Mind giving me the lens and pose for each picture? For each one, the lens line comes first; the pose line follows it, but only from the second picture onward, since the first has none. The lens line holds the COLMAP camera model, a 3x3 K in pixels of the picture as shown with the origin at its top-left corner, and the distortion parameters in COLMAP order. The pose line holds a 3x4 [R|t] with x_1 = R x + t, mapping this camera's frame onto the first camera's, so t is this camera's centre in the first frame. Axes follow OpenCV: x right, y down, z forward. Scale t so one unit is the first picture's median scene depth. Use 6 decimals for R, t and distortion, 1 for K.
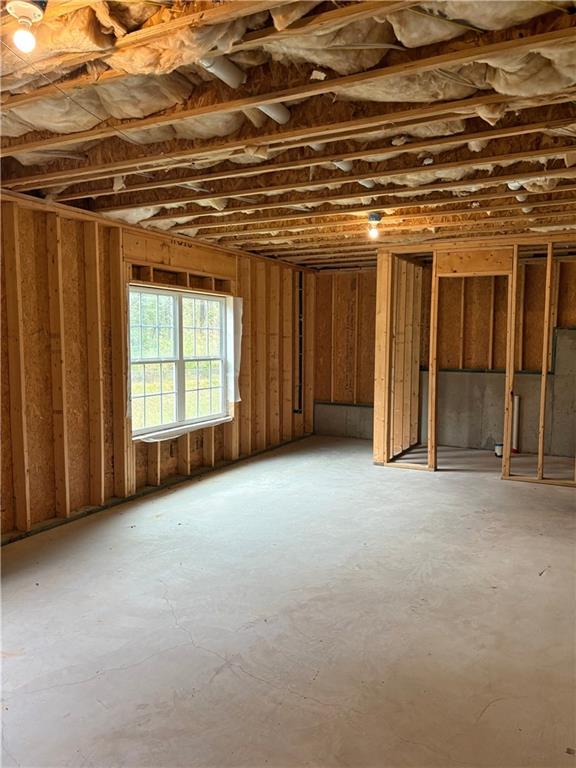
lens RADIAL K [[578.5, 0, 293.1], [0, 578.5, 386.7], [0, 0, 1]] dist [0.018644, -0.013385]
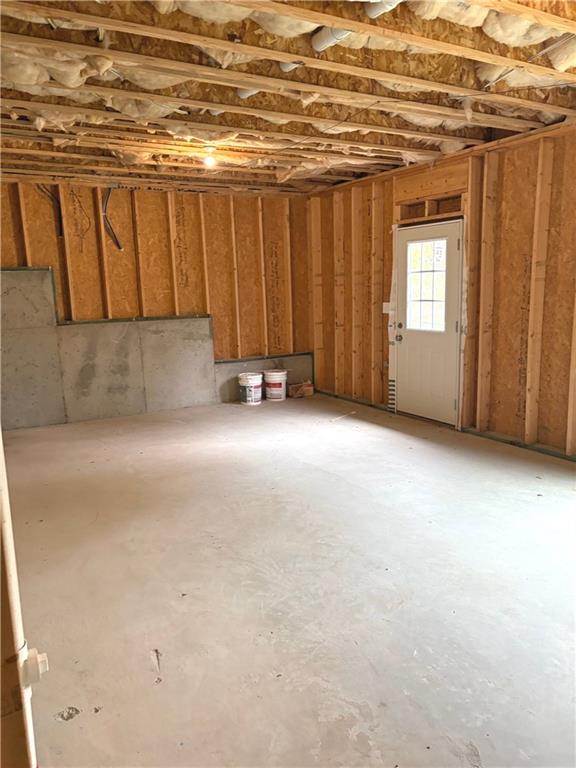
lens RADIAL K [[578.5, 0, 292.2], [0, 578.5, 382.3], [0, 0, 1]] dist [0.018644, -0.013385]
pose [[-0.544285, 0.147417, -0.825846, 0.817372], [-0.049375, 0.977103, 0.206958, -0.089373], [0.837446, 0.153420, -0.524544, 1.407513]]
